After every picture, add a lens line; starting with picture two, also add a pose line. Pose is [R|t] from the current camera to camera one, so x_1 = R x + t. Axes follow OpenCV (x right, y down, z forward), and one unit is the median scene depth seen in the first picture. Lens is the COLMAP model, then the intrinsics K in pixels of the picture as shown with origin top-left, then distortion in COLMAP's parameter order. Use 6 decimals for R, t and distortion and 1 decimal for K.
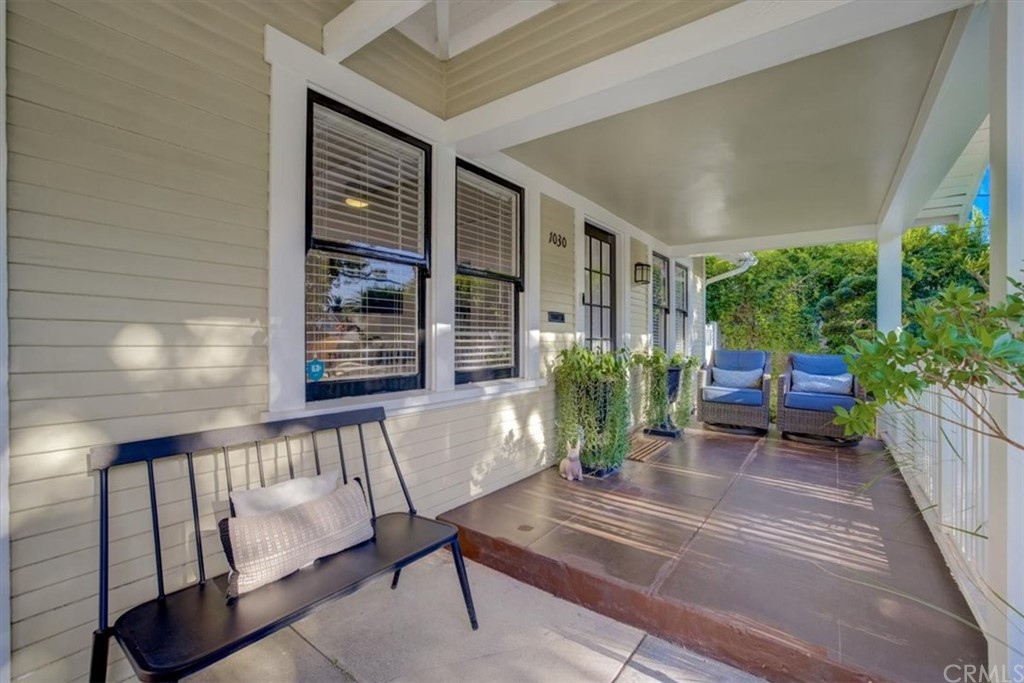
lens RADIAL K [[451.4, 0, 512.0], [0, 451.4, 341.5], [0, 0, 1]] dist [-0.056607, 0.000522]
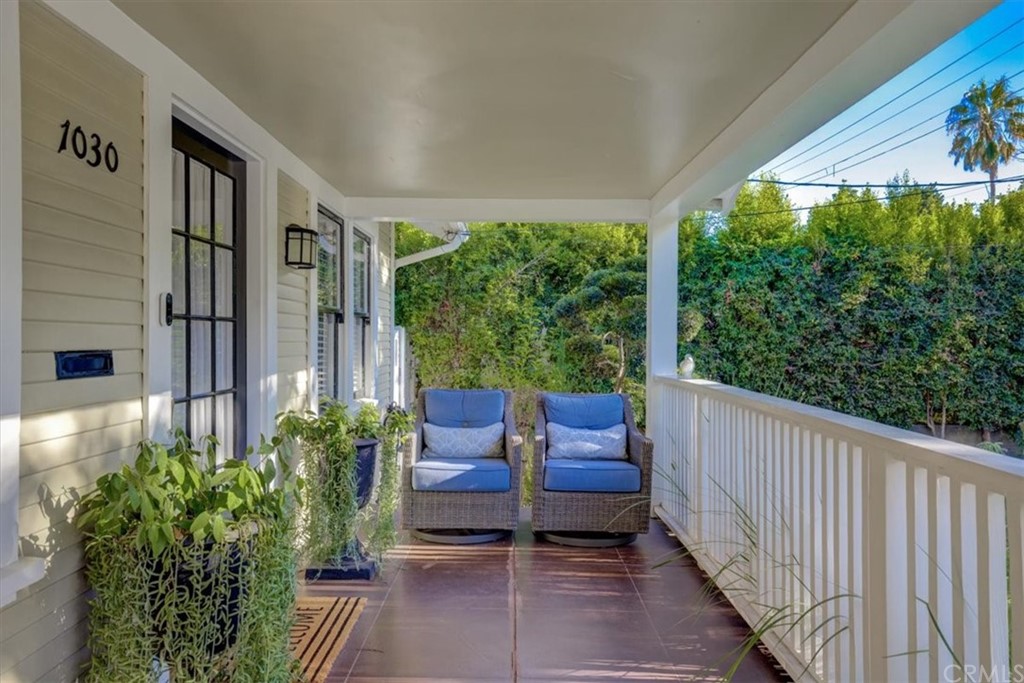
lens RADIAL K [[674.9, 0, 512.0], [0, 674.9, 341.5], [0, 0, 1]] dist [-0.002781, 0.029648]
pose [[0.805537, -0.002493, 0.592540, 0.039410], [-0.003634, 0.999952, 0.009147, -0.058198], [-0.592534, -0.009522, 0.805489, 0.273648]]
